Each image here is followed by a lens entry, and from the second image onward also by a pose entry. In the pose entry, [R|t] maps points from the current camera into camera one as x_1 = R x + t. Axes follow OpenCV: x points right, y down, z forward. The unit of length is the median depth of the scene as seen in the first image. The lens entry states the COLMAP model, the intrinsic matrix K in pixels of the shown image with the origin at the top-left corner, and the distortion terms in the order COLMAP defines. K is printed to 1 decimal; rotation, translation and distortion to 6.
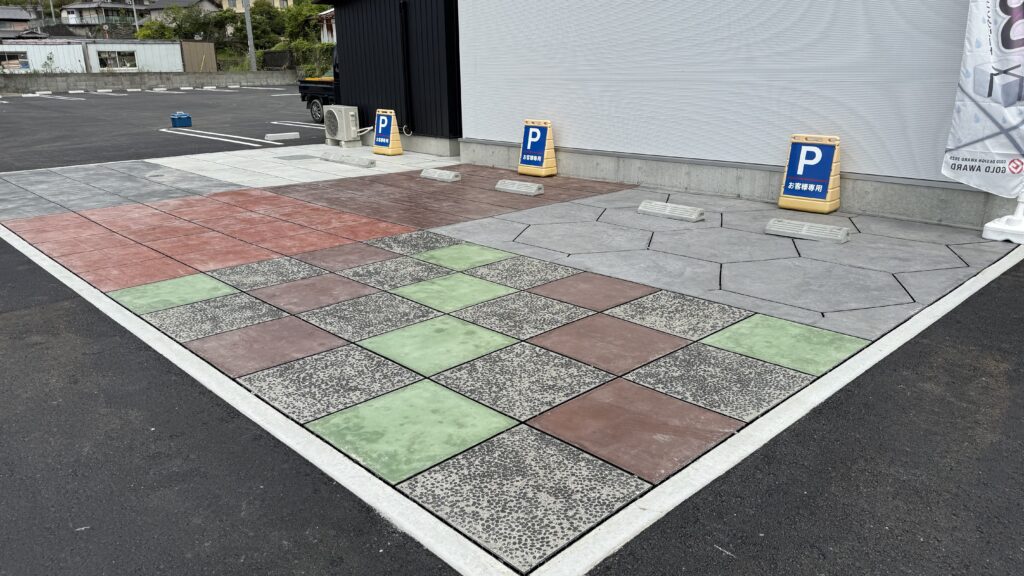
lens RADIAL K [[719.2, 0, 508.7], [0, 719.2, 293.3], [0, 0, 1]] dist [0.081109, -0.104741]
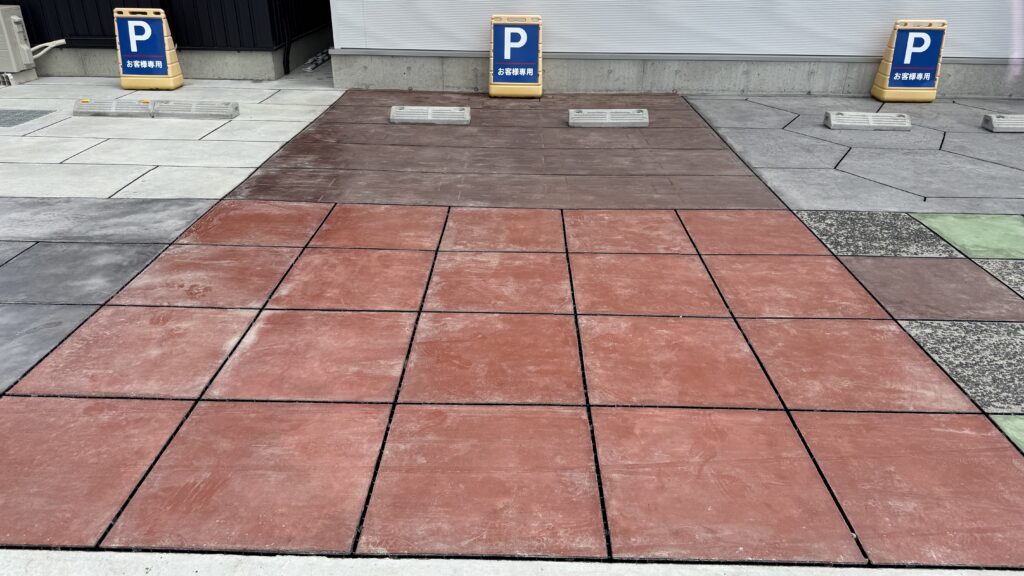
lens RADIAL K [[730.3, 0, 512.0], [0, 730.3, 288.0], [0, 0, 1]] dist [0.054023, -0.072941]
pose [[0.703523, -0.293325, 0.647314, -0.593079], [0.194938, 0.955561, 0.221139, -0.173301], [-0.683414, -0.029390, 0.729439, 0.565258]]
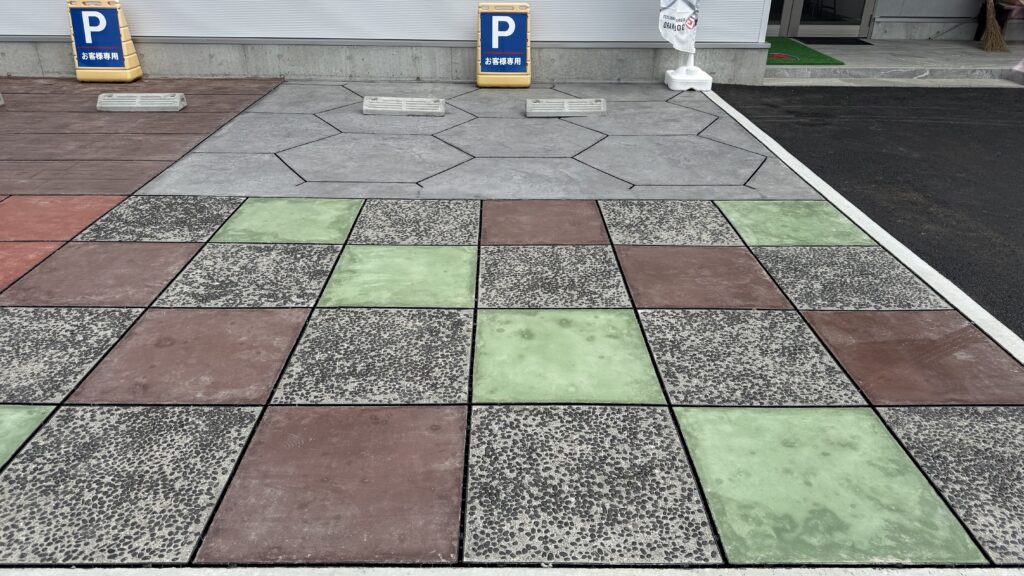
lens RADIAL K [[719.2, 0, 508.7], [0, 719.2, 293.3], [0, 0, 1]] dist [0.081109, -0.104741]
pose [[0.686208, -0.316869, 0.654762, -0.271862], [0.202798, 0.947782, 0.246137, -0.078719], [-0.698564, -0.036117, 0.714636, 0.265353]]
